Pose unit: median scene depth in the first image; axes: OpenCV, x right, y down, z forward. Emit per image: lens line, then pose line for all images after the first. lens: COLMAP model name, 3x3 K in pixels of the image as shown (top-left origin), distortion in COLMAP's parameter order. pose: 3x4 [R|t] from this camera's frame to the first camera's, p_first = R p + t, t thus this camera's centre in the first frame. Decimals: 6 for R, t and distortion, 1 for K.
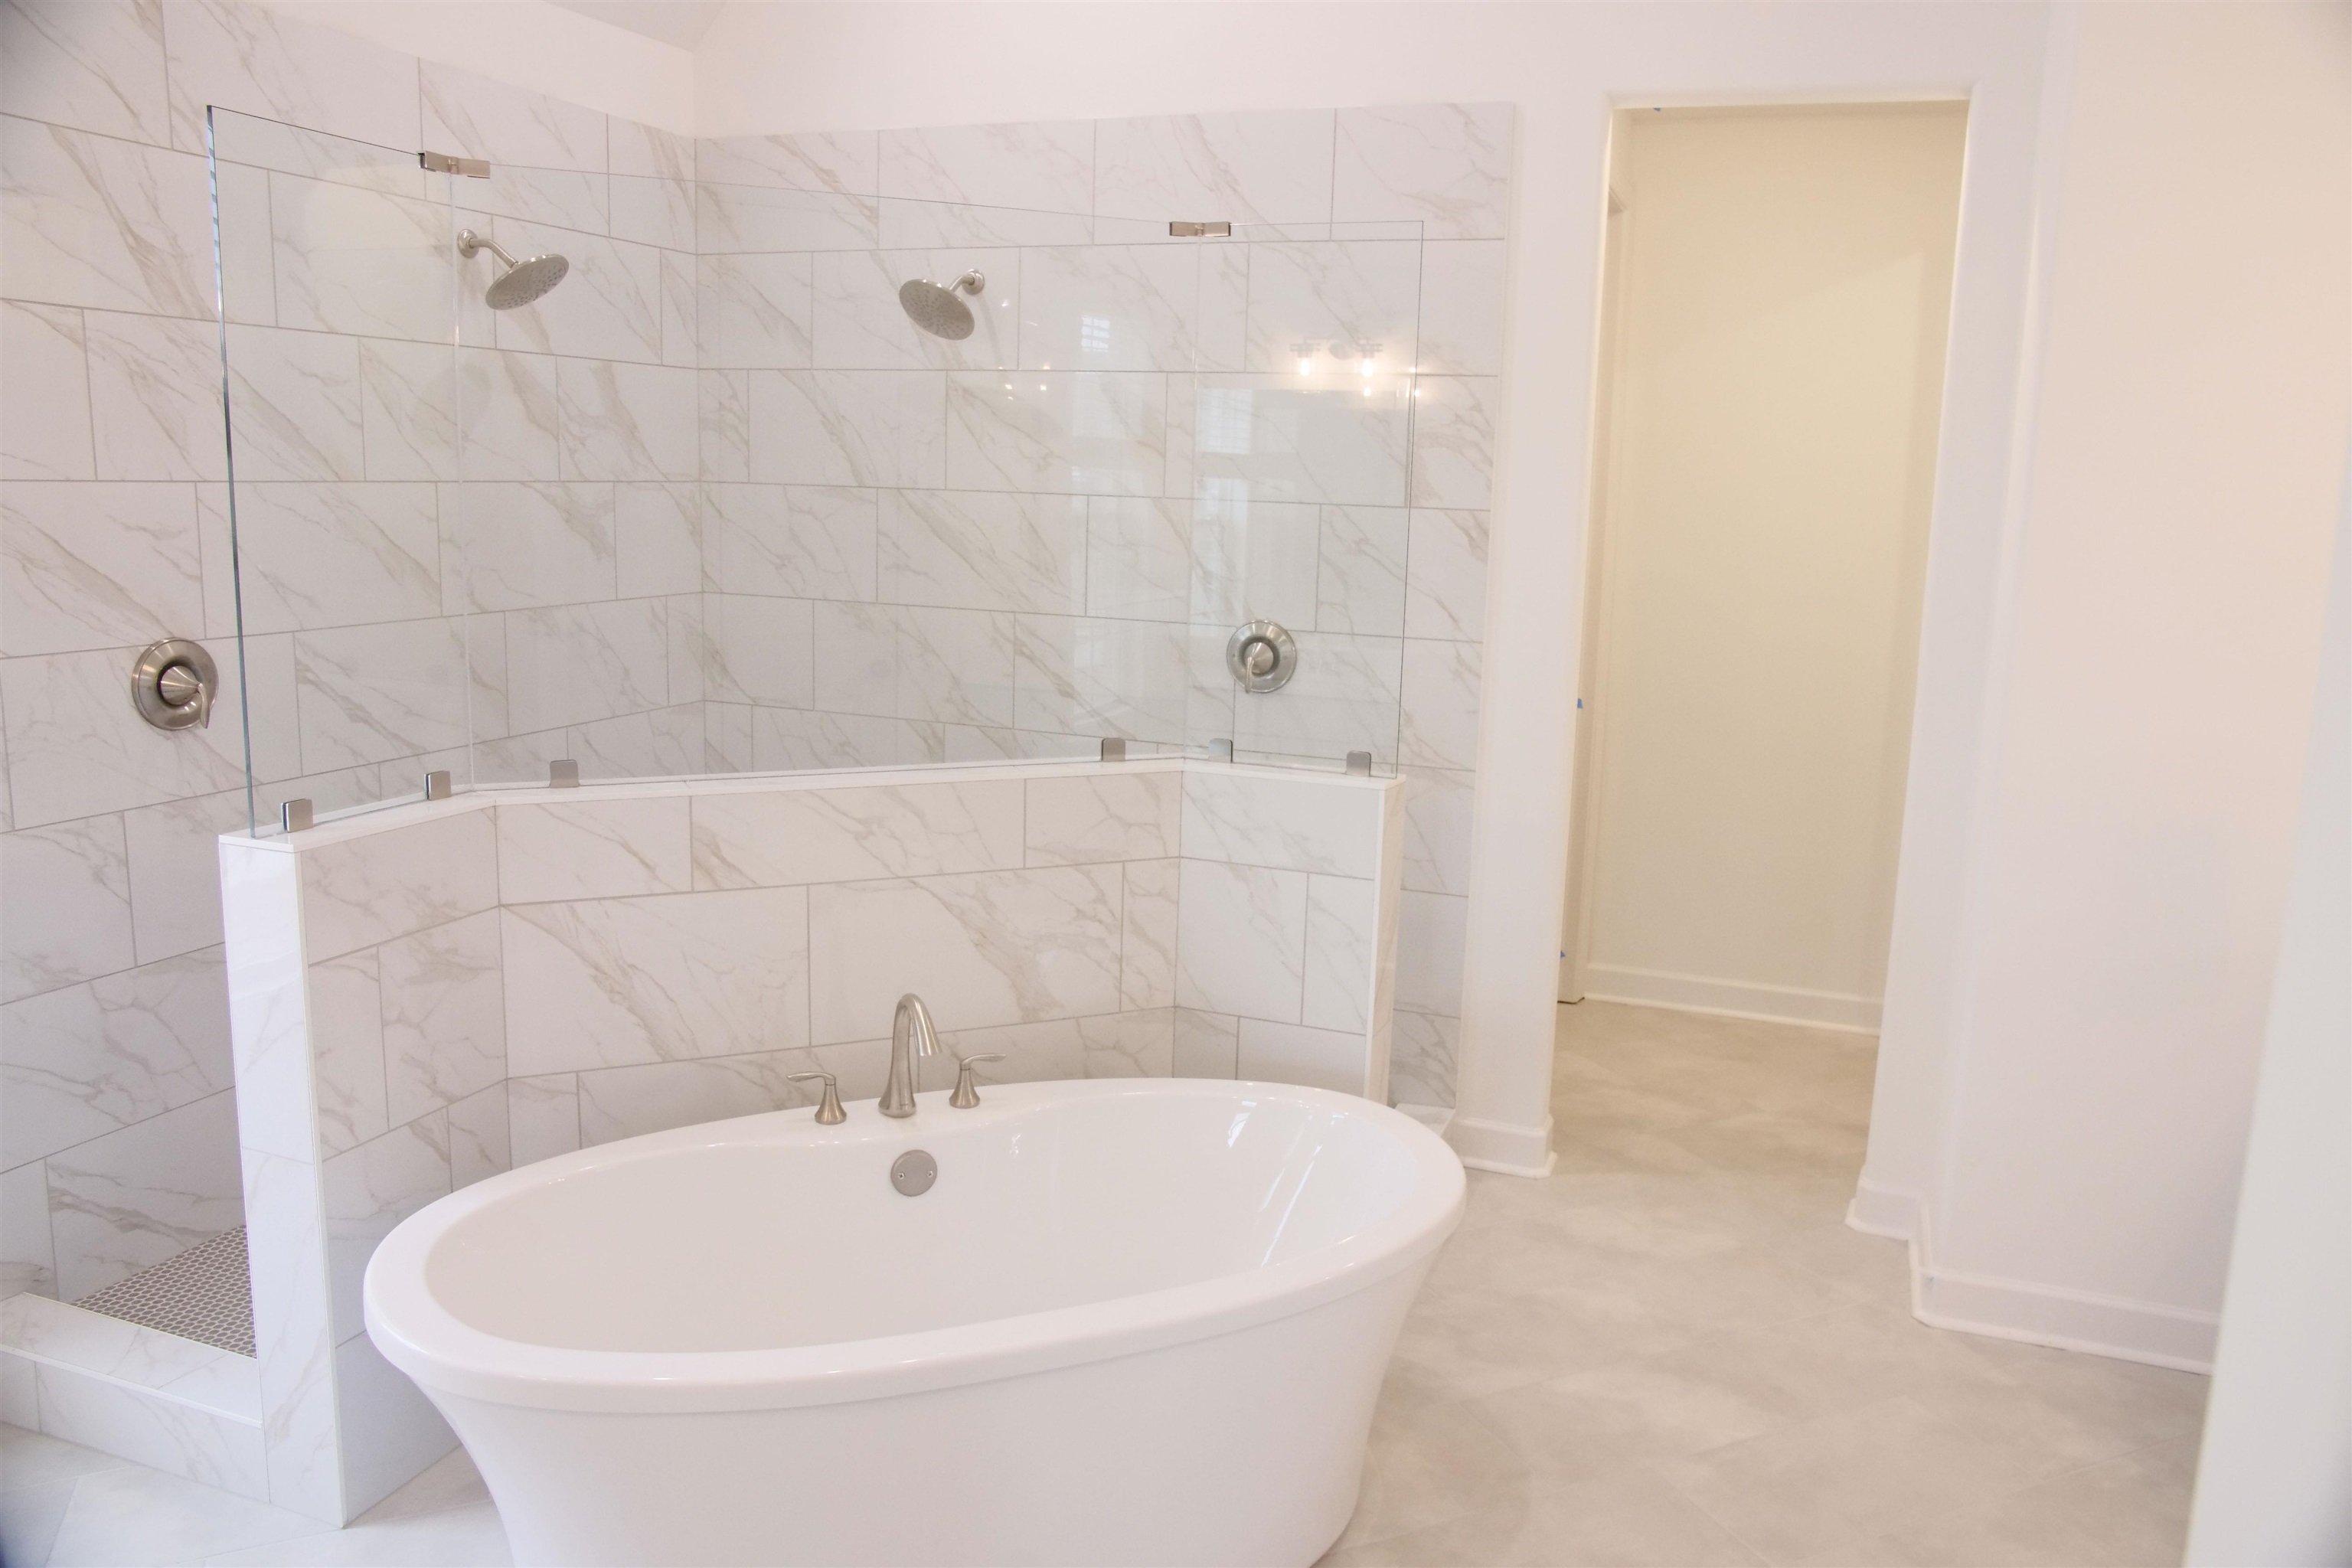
lens RADIAL K [[1740.4, 0, 1176.0], [0, 1740.4, 784.0], [0, 0, 1]] dist [-0.010287, 0.000959]
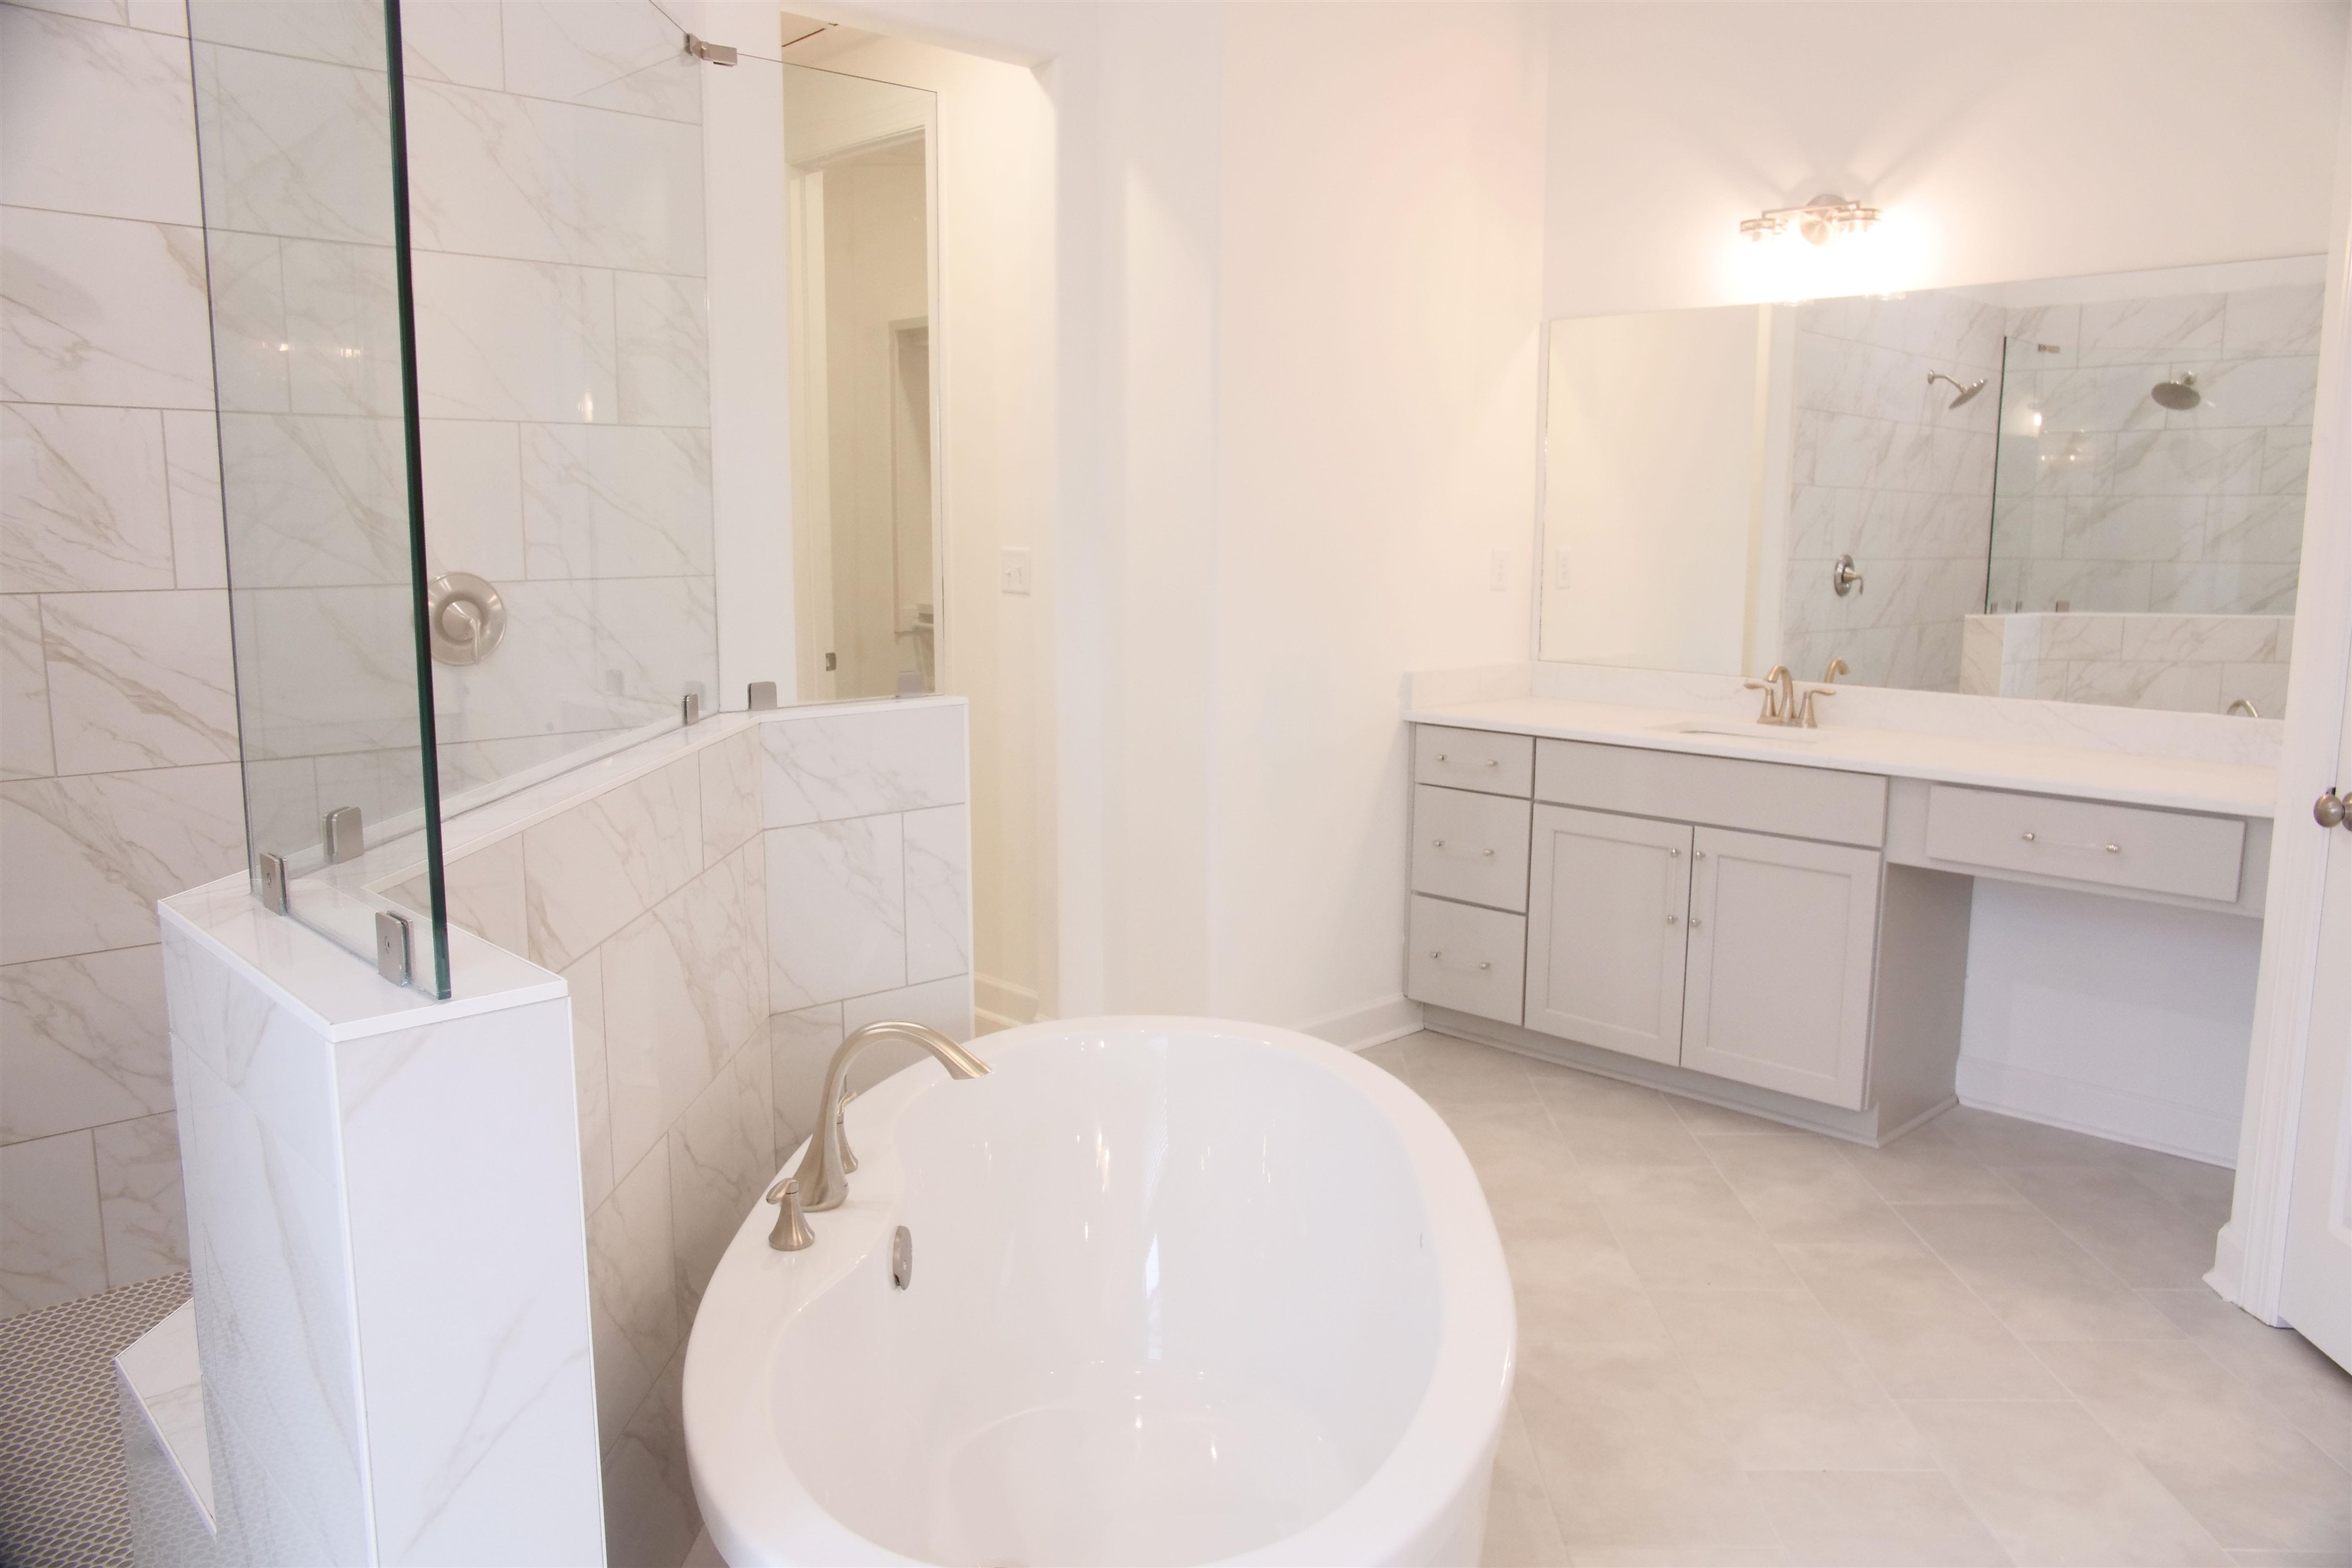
lens RADIAL K [[1740.4, 0, 1176.0], [0, 1740.4, 784.0], [0, 0, 1]] dist [-0.010287, 0.000959]
pose [[0.432215, -0.164554, 0.886630, -0.545532], [0.176628, 0.979613, 0.095709, -0.019611], [-0.884304, 0.115237, 0.452468, 0.396981]]
